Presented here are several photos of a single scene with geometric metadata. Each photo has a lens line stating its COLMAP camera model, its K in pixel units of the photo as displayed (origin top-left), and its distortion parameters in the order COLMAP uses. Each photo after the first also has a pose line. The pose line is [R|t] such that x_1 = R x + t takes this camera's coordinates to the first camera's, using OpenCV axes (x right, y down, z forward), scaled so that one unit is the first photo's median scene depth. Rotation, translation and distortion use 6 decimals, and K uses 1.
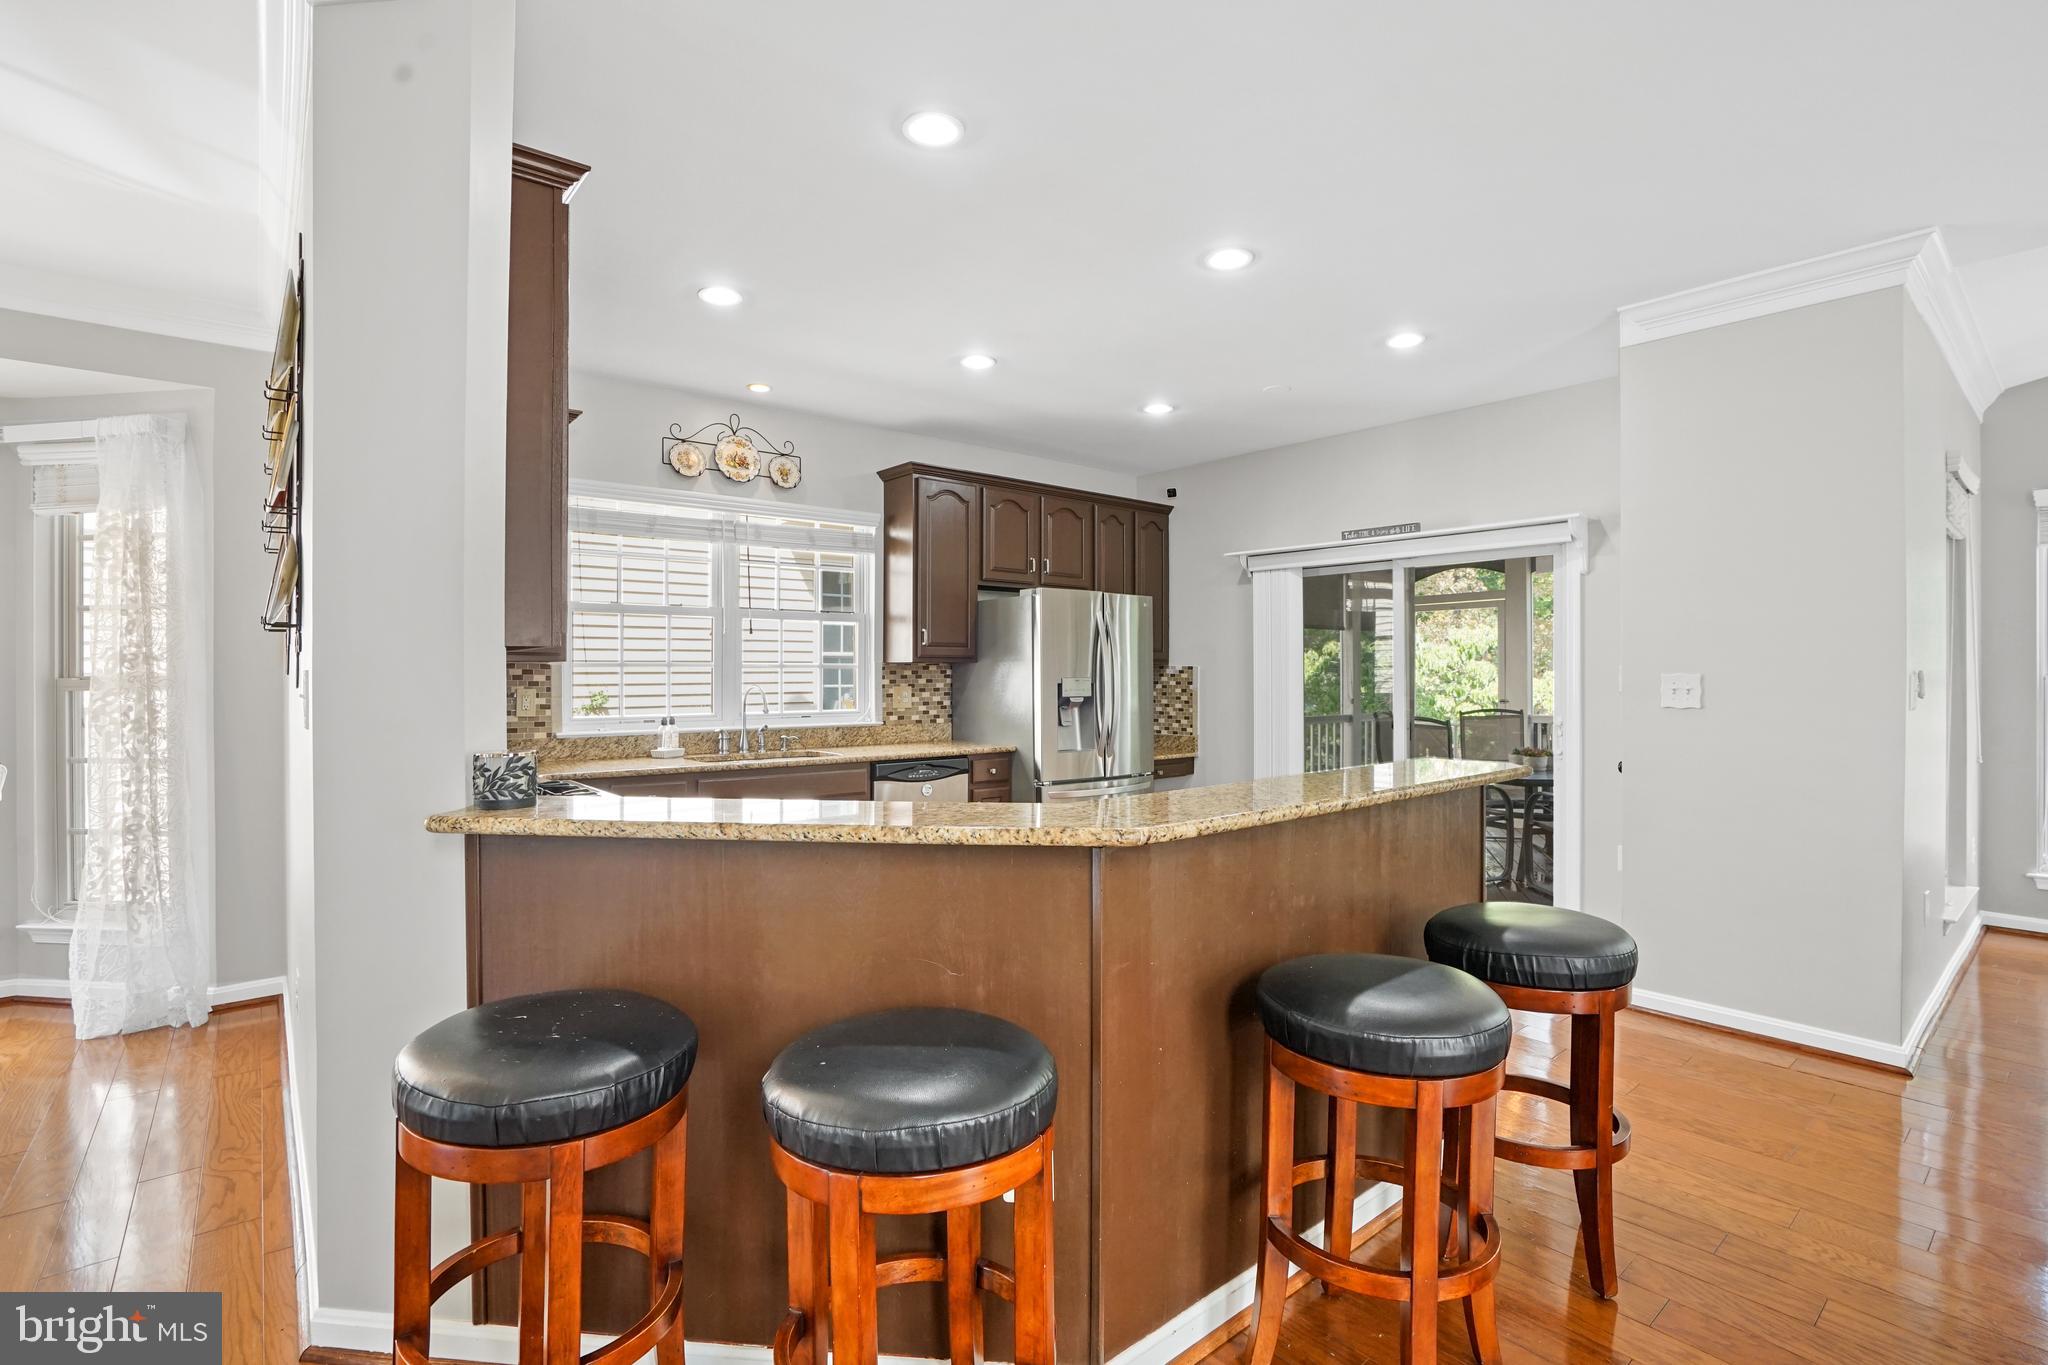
lens RADIAL K [[940.4, 0, 1002.3], [0, 940.4, 684.0], [0, 0, 1]] dist [-0.067373, 0.024858]
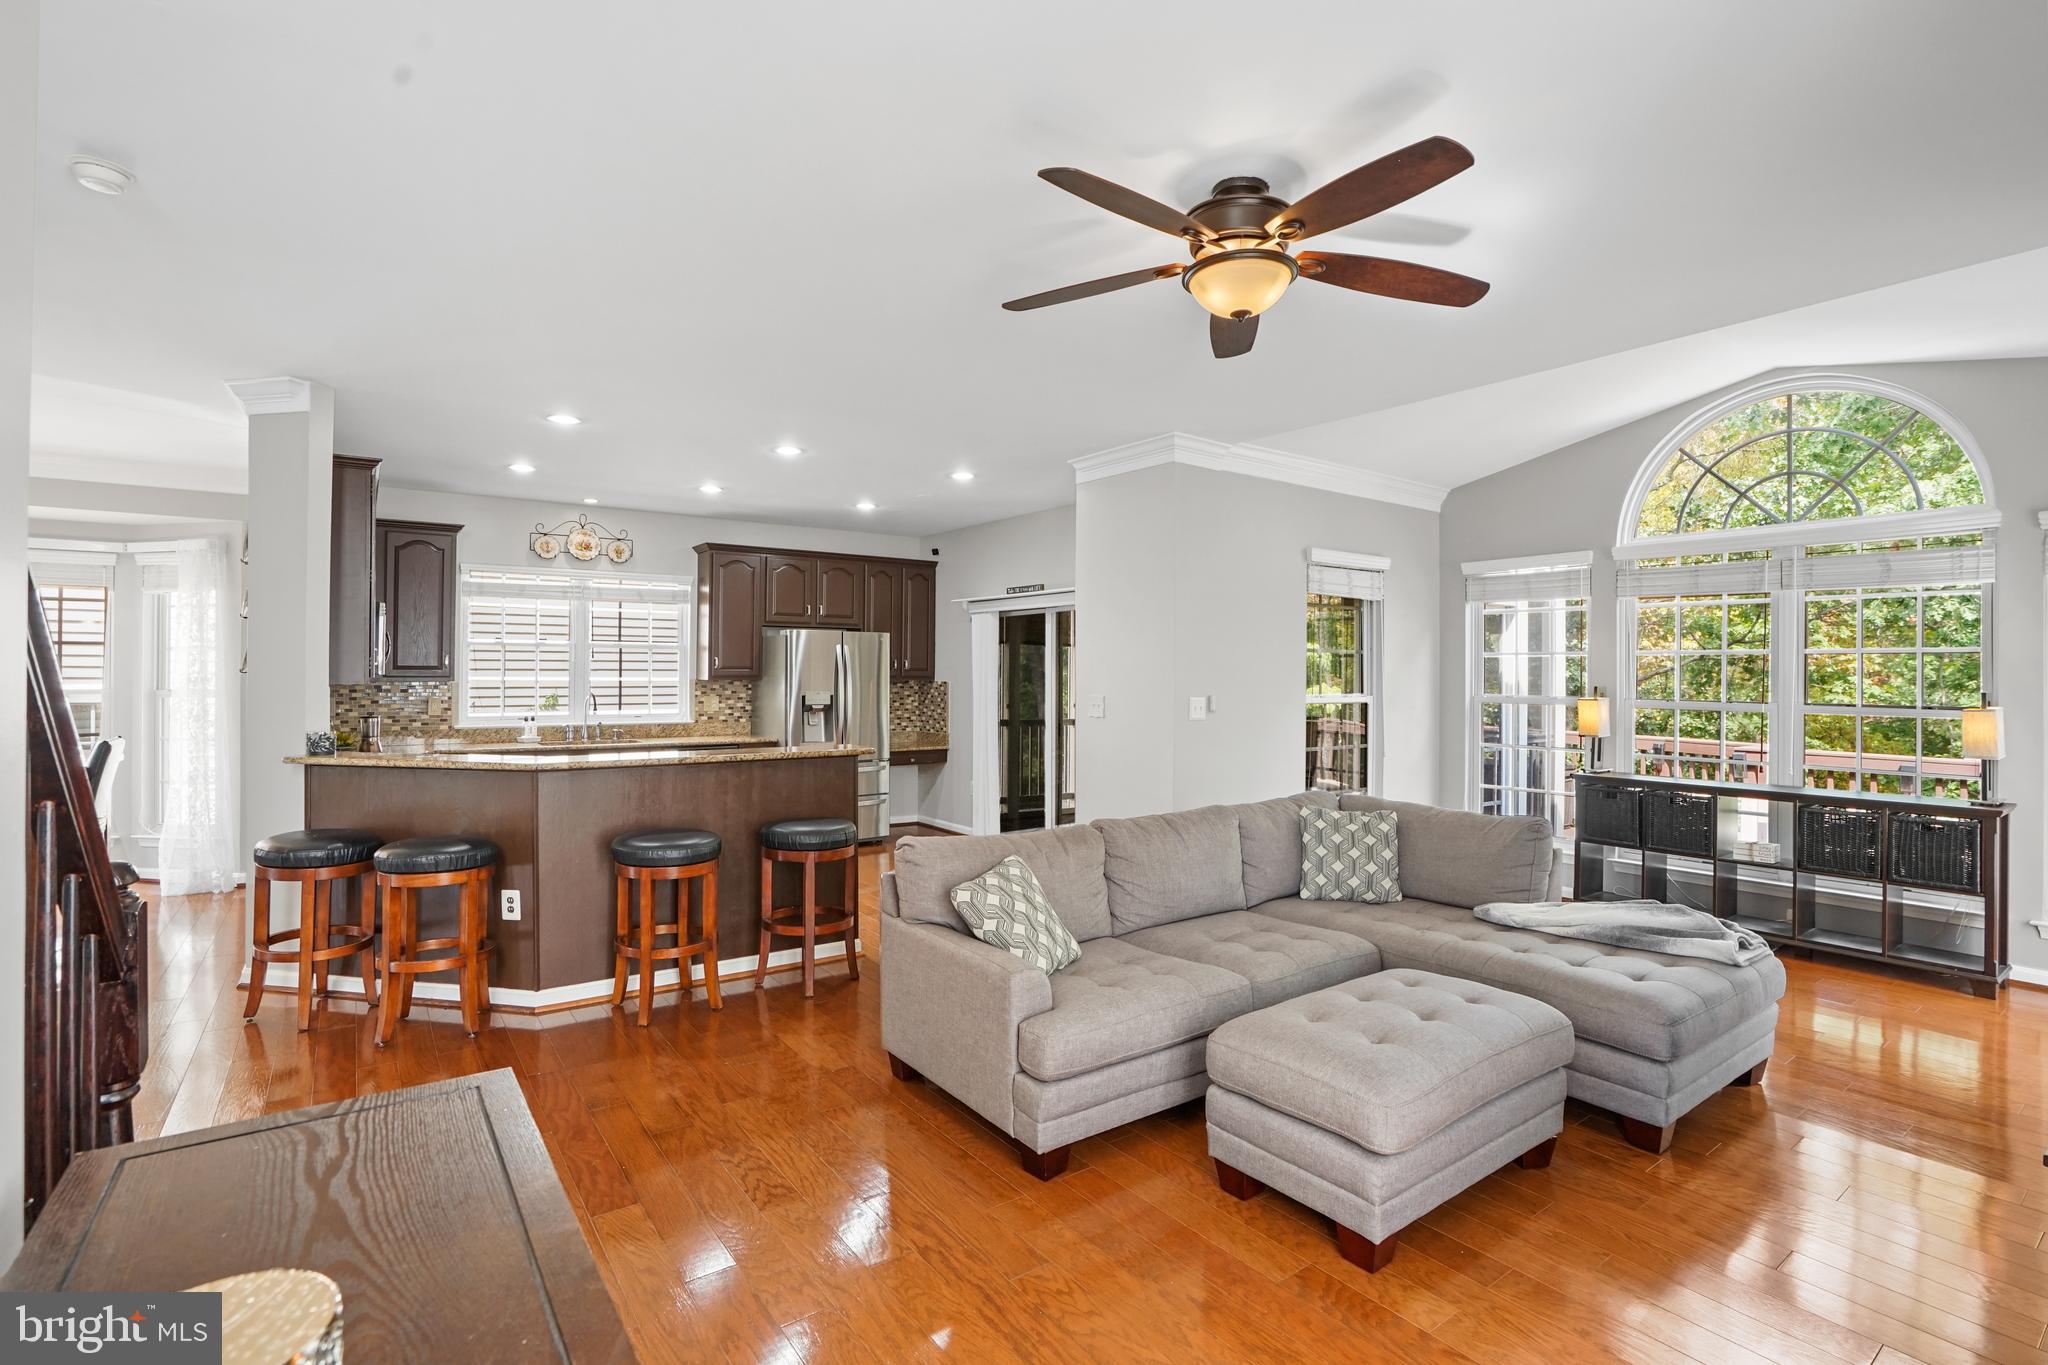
lens RADIAL K [[953.1, 0, 1014.0], [0, 953.1, 678.4], [0, 0, 1]] dist [-0.064699, 0.026049]
pose [[0.997896, 0.006667, -0.064499, 0.506853], [-0.006974, 0.999965, -0.004526, -0.024054], [0.064466, 0.004967, 0.997908, -0.465992]]
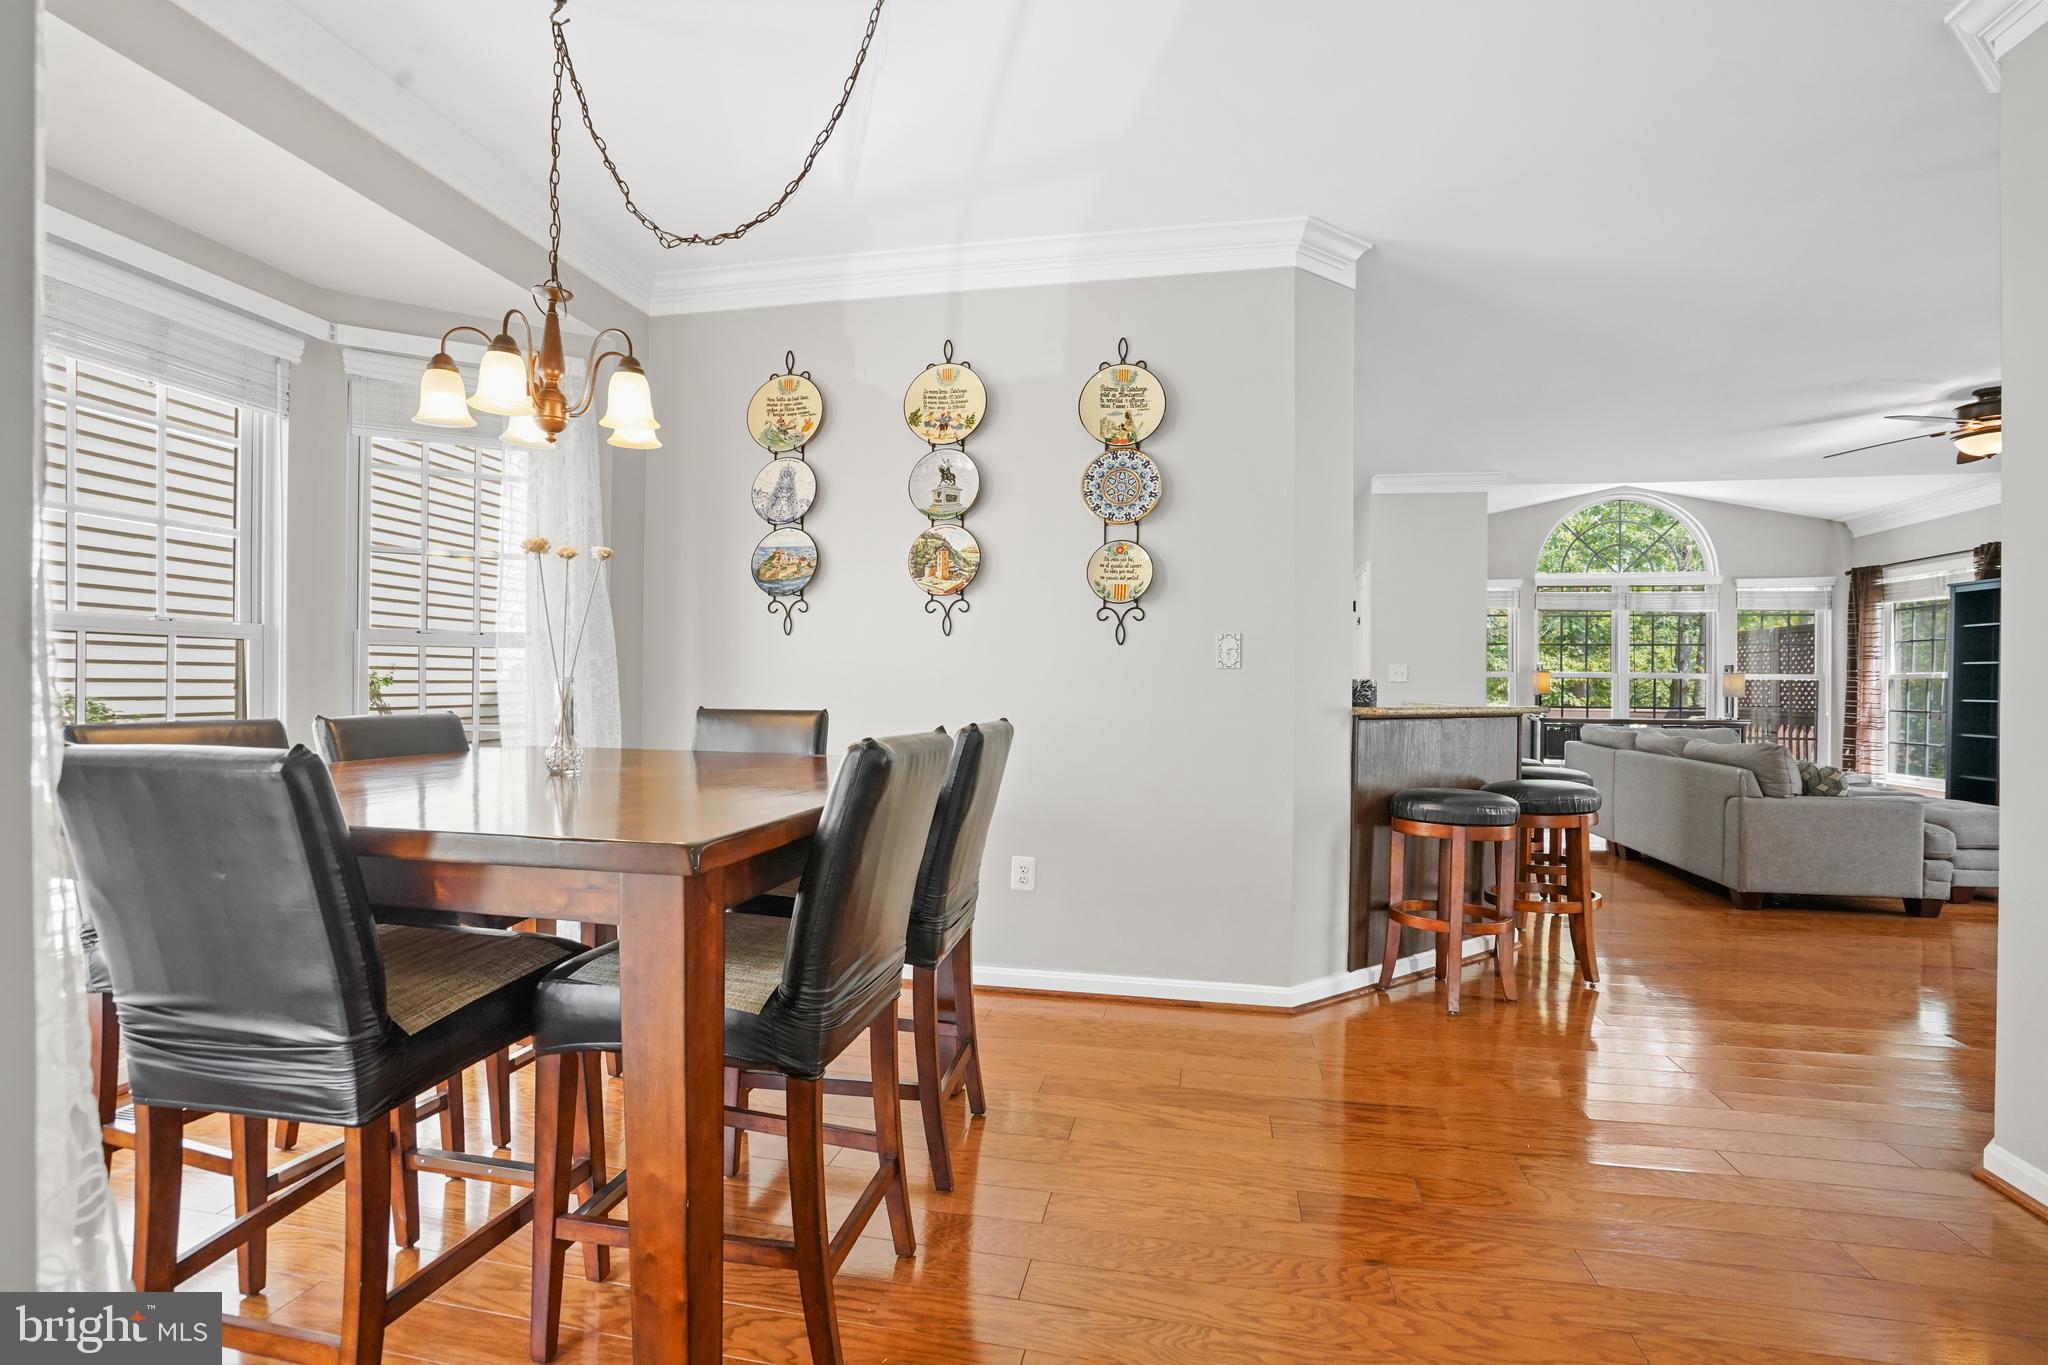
lens RADIAL K [[952.6, 0, 1030.0], [0, 952.6, 686.6], [0, 0, 1]] dist [-0.061223, 0.026122]
pose [[0.767860, 0.006510, 0.640585, -0.851562], [0.000228, 0.999946, -0.010435, 0.040937], [-0.640618, 0.008158, 0.767816, -0.038234]]
